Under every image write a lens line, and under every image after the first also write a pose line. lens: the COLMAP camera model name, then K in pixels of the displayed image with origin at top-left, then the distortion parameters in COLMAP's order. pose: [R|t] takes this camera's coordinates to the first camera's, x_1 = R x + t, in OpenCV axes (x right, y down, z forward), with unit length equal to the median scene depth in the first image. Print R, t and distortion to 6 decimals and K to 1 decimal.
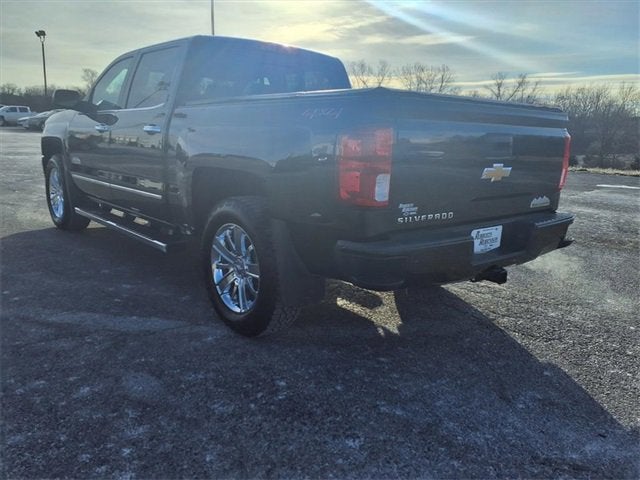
lens RADIAL K [[506.4, 0, 314.0], [0, 506.4, 235.9], [0, 0, 1]] dist [0.046383, -0.057778]
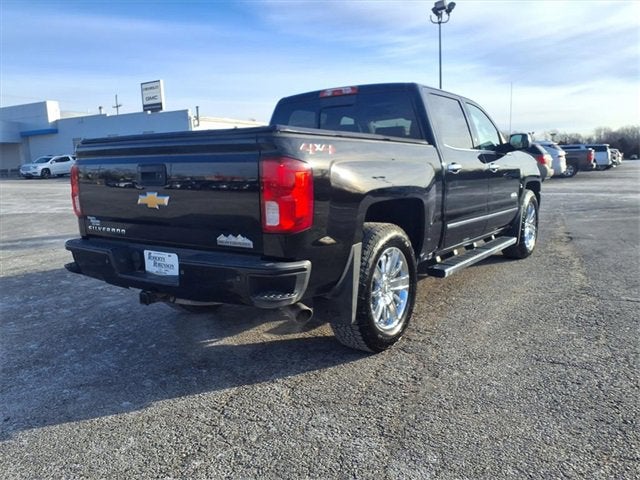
lens RADIAL K [[506.4, 0, 328.5], [0, 506.4, 237.8], [0, 0, 1]] dist [0.046383, -0.057778]
pose [[0.274421, 0.098753, -0.956526, 1.328914], [-0.170134, 0.984006, 0.052779, -0.147874], [0.946439, 0.148254, 0.286833, 0.936427]]
